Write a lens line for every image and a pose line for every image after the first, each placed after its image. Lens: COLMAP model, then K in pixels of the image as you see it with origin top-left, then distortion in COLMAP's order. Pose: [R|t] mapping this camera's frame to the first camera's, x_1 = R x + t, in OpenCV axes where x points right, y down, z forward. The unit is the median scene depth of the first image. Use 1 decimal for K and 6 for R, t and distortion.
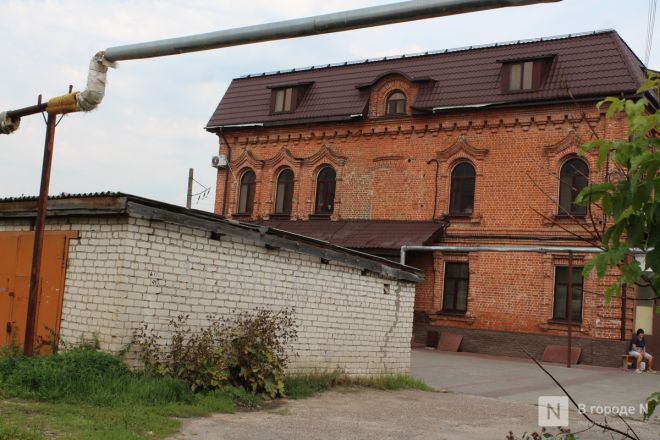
lens RADIAL K [[798.4, 0, 330.0], [0, 798.4, 220.0], [0, 0, 1]] dist [-0.086919, -0.029887]
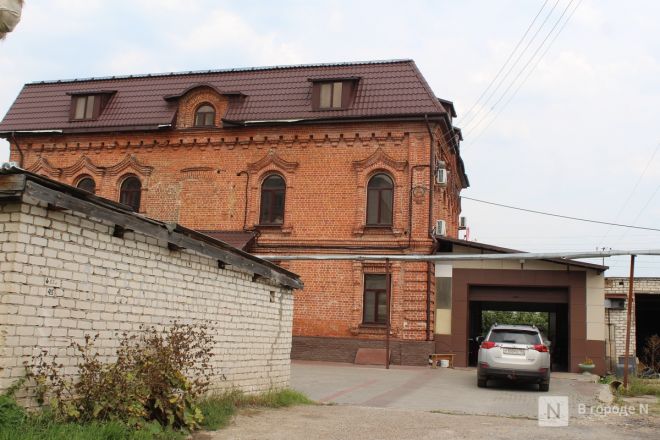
lens RADIAL K [[701.9, 0, 330.0], [0, 701.9, 220.0], [0, 0, 1]] dist [-0.135186, 0.179653]
pose [[0.936658, 0.013510, 0.349984, -0.081504], [-0.004179, 0.999616, -0.027402, 0.011007], [-0.350219, 0.024204, 0.936355, 0.119812]]
